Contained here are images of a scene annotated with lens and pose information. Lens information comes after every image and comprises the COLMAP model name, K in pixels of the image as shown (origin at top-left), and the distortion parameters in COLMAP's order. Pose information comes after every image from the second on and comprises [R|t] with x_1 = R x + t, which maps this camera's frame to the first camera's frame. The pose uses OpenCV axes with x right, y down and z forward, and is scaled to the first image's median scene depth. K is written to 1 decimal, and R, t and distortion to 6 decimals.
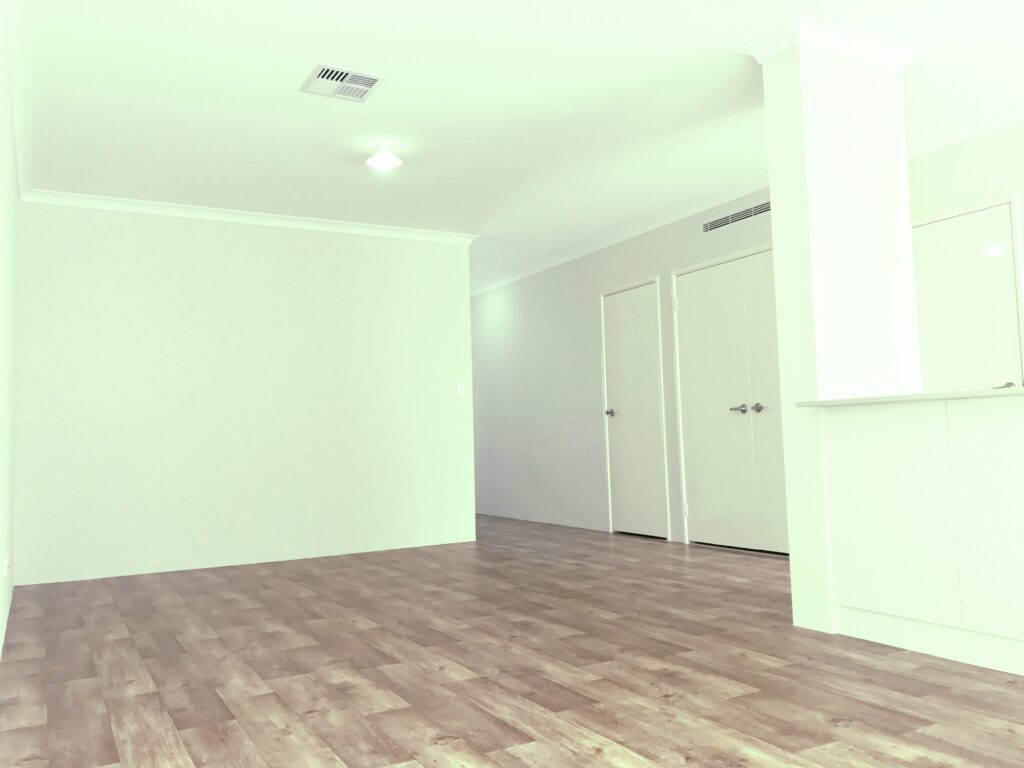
lens RADIAL K [[861.5, 0, 512.0], [0, 861.5, 384.0], [0, 0, 1]] dist [-0.008123, -0.016488]
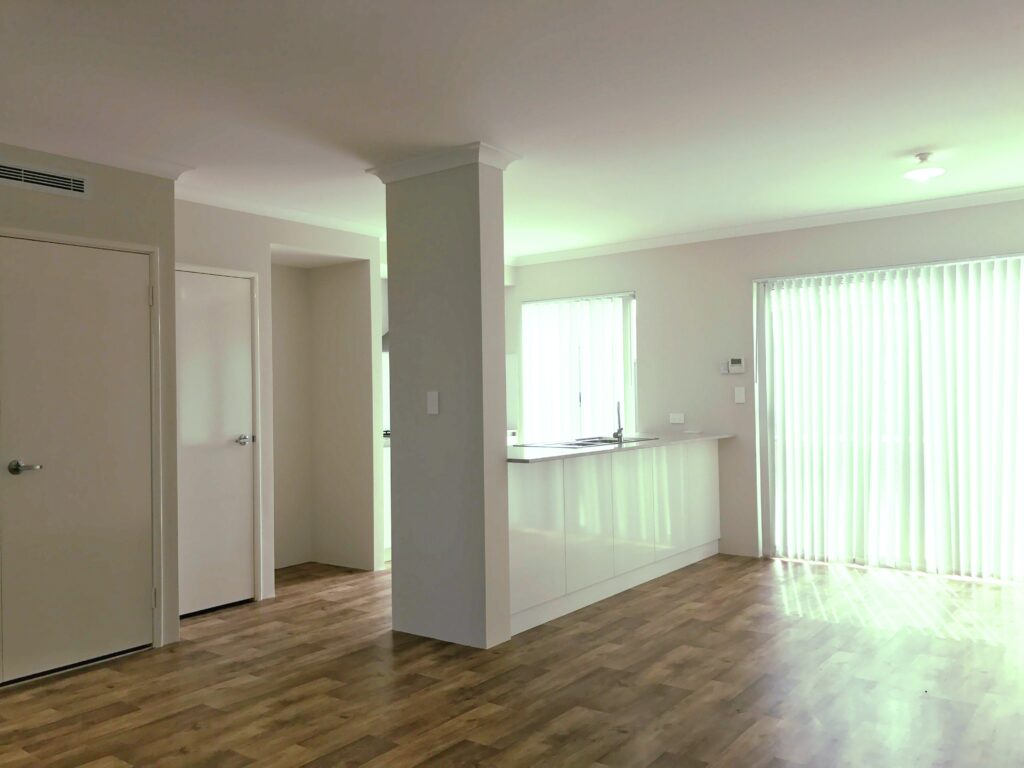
lens RADIAL K [[861.5, 0, 512.0], [0, 861.5, 384.0], [0, 0, 1]] dist [-0.008123, -0.016488]
pose [[-0.428559, 0.035215, 0.902827, -1.216572], [-0.037229, 0.997703, -0.056588, -0.043378], [-0.902746, -0.057863, -0.426264, 1.583302]]
